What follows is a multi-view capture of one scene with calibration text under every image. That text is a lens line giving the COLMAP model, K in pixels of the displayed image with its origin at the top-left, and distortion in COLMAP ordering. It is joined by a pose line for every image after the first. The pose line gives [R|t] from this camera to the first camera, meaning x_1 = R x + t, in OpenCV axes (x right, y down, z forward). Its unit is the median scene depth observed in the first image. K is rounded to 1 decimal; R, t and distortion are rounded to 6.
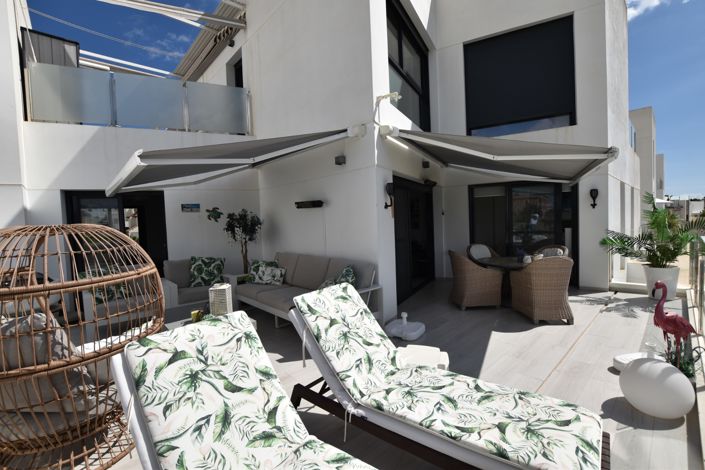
lens RADIAL K [[312.3, 0, 352.1], [0, 312.3, 235.1], [0, 0, 1]] dist [-0.031363, 0.005177]
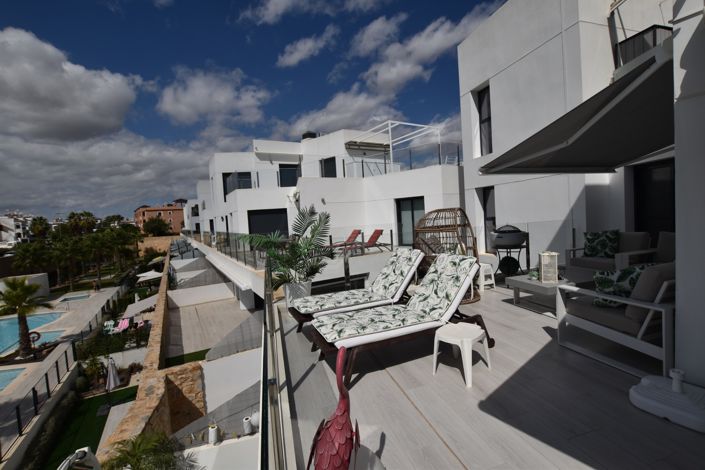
lens RADIAL K [[312.3, 0, 358.6], [0, 312.3, 232.9], [0, 0, 1]] dist [-0.031363, 0.005177]
pose [[-0.438191, 0.090125, -0.894352, 0.854550], [0.030169, 0.995875, 0.085574, -0.045496], [0.898375, 0.010516, -0.439102, 0.730873]]
